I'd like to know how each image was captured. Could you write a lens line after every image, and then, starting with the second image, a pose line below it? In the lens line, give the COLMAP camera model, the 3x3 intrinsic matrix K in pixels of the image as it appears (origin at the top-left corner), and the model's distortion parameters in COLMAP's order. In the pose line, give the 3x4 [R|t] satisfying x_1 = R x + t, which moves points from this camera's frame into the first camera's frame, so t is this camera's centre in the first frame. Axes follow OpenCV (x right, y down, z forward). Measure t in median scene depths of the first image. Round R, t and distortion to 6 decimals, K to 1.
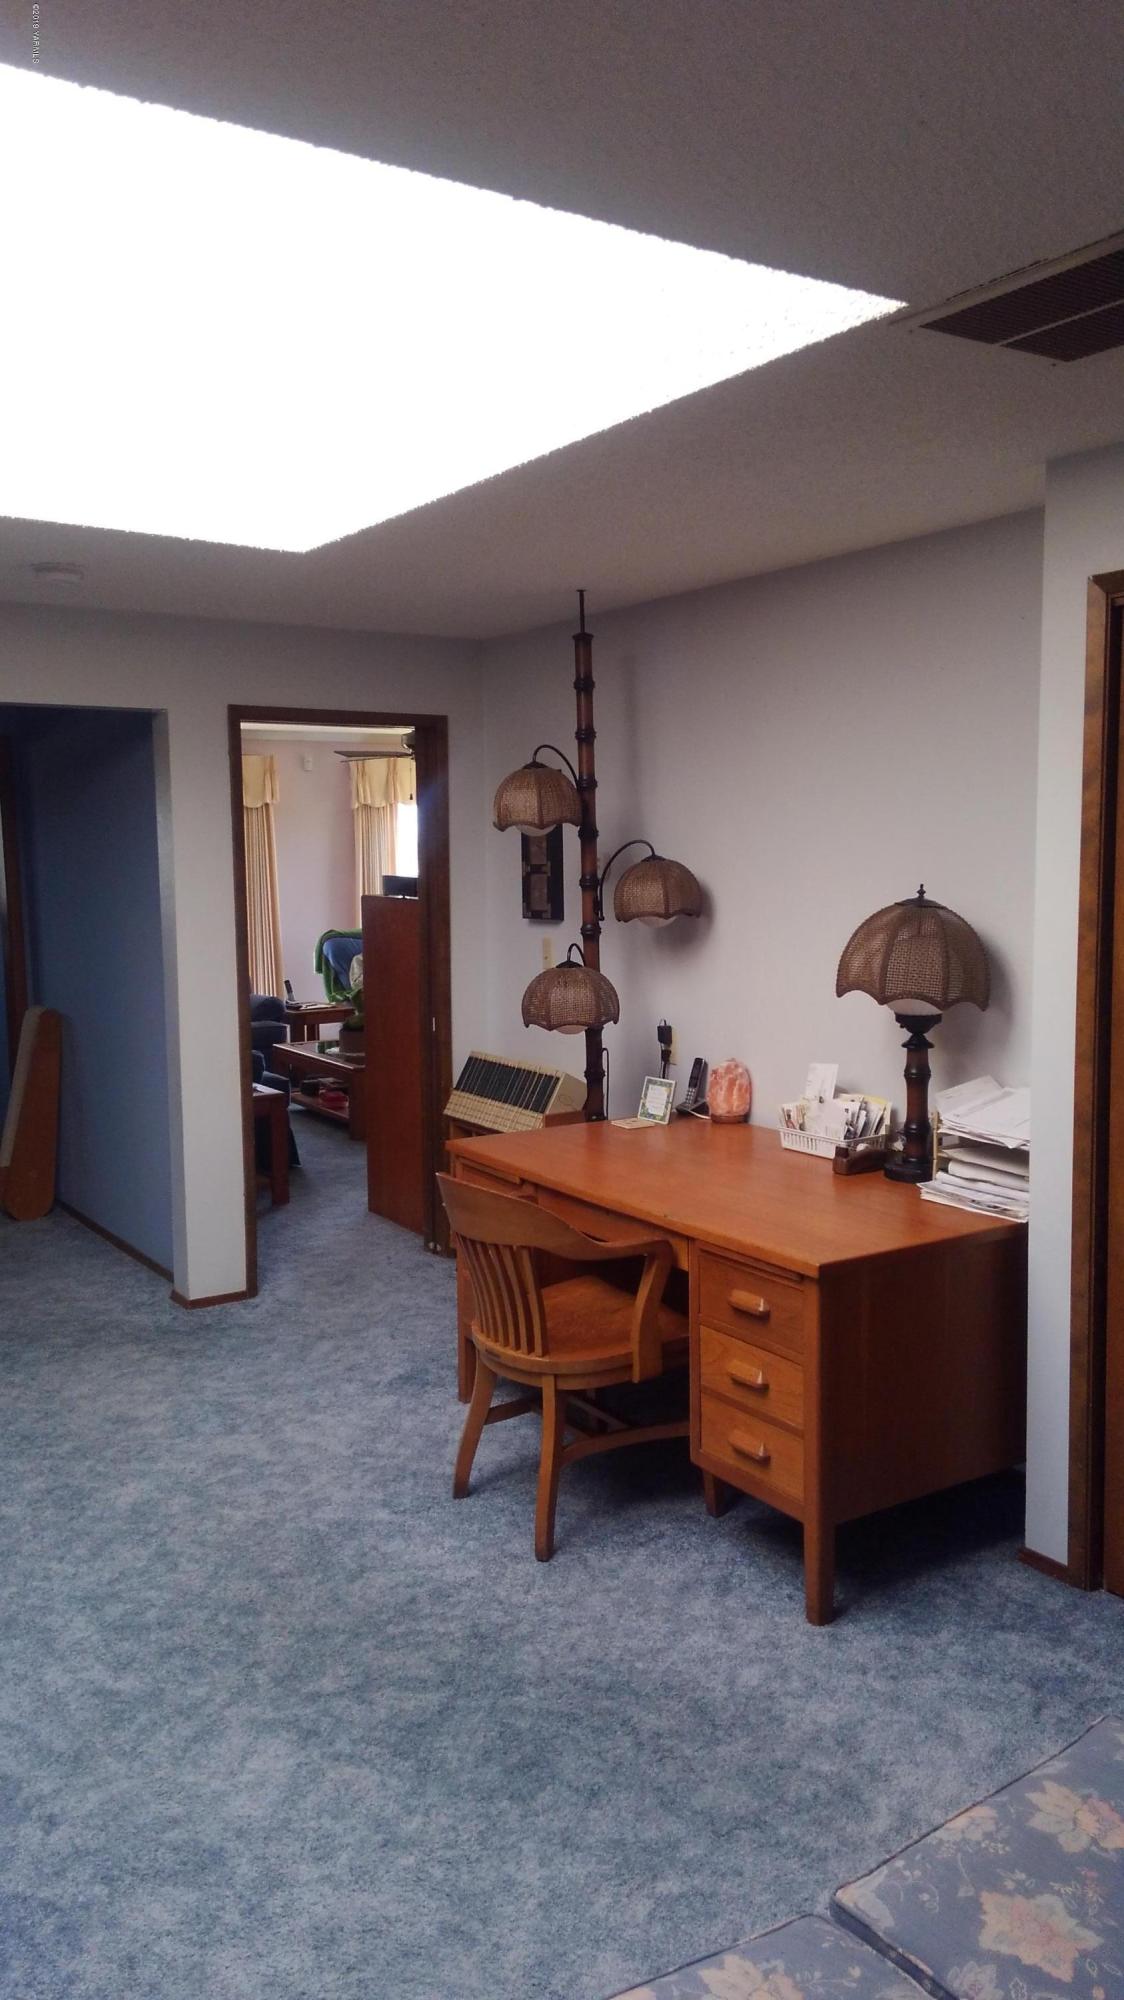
lens RADIAL K [[1507.4, 0, 527.1], [0, 1507.4, 989.7], [0, 0, 1]] dist [0.087585, -0.139612]
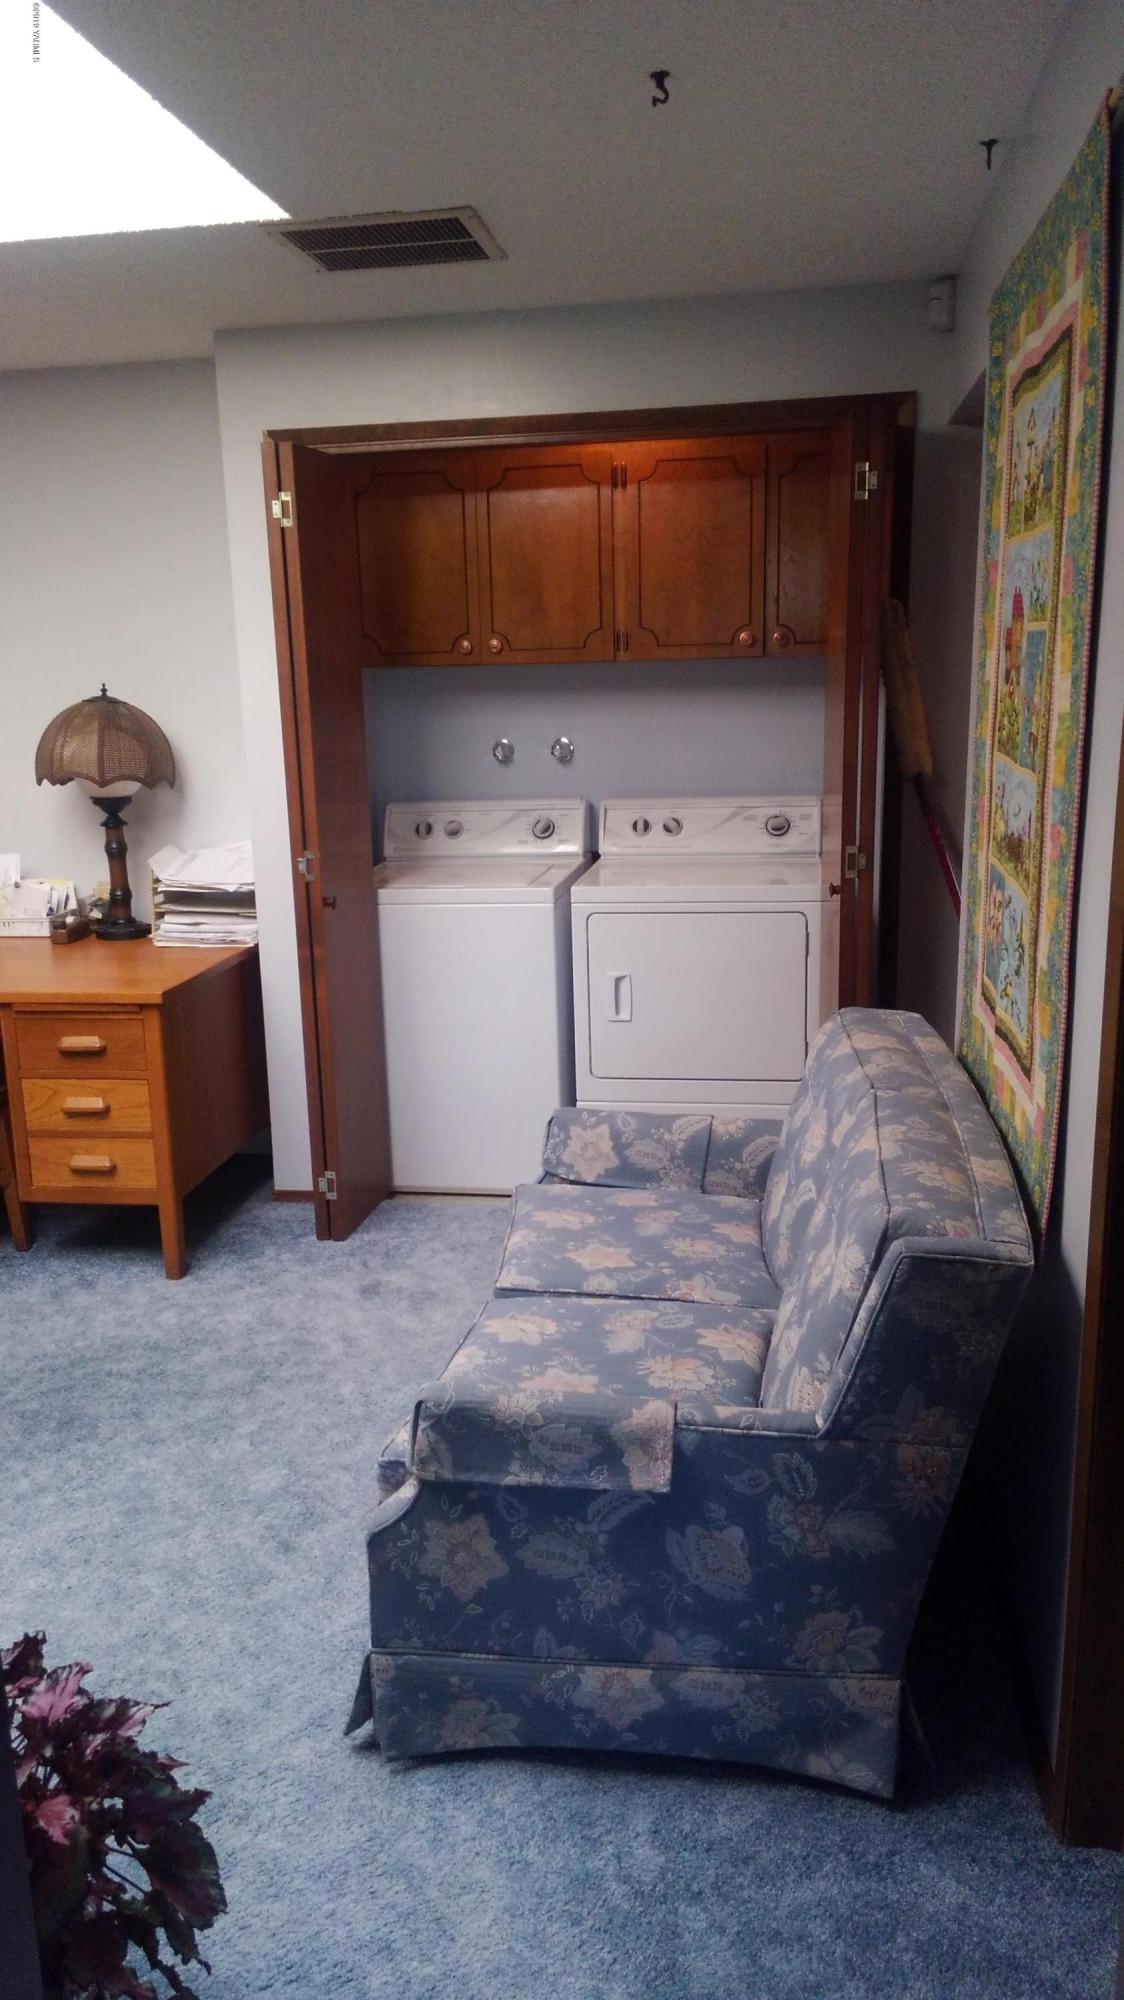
lens RADIAL K [[1507.4, 0, 566.5], [0, 1507.4, 1008.5], [0, 0, 1]] dist [0.087585, -0.139612]
pose [[0.663924, -0.171922, 0.727769, -0.444124], [0.087056, 0.984366, 0.153120, 0.031436], [-0.742715, -0.038303, 0.668511, -0.061461]]
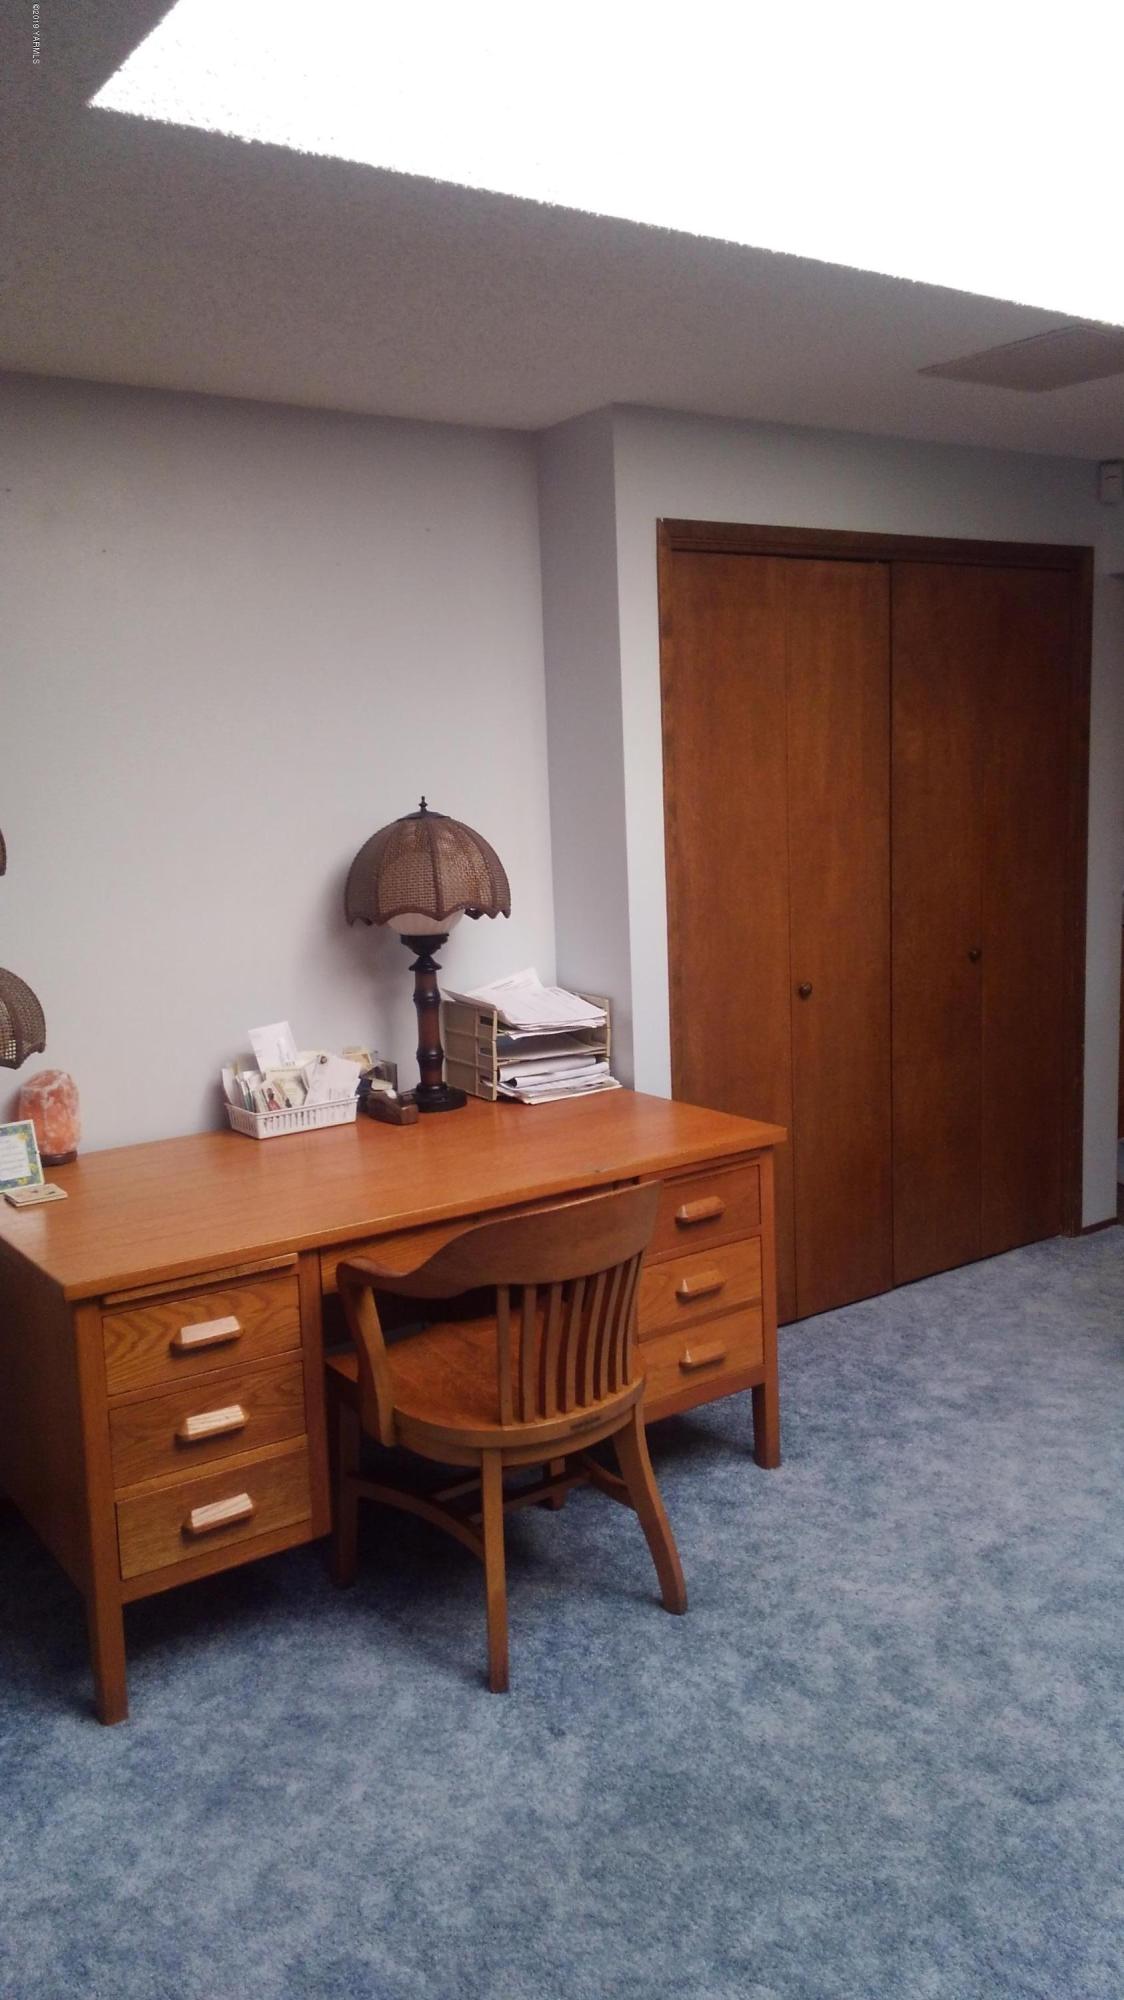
lens RADIAL K [[1507.4, 0, 564.7], [0, 1507.4, 991.4], [0, 0, 1]] dist [0.087585, -0.139612]
pose [[-0.042866, -0.129073, 0.990708, -0.777670], [0.134653, 0.981826, 0.133742, -0.071852], [-0.989965, 0.139135, -0.024707, 1.065804]]
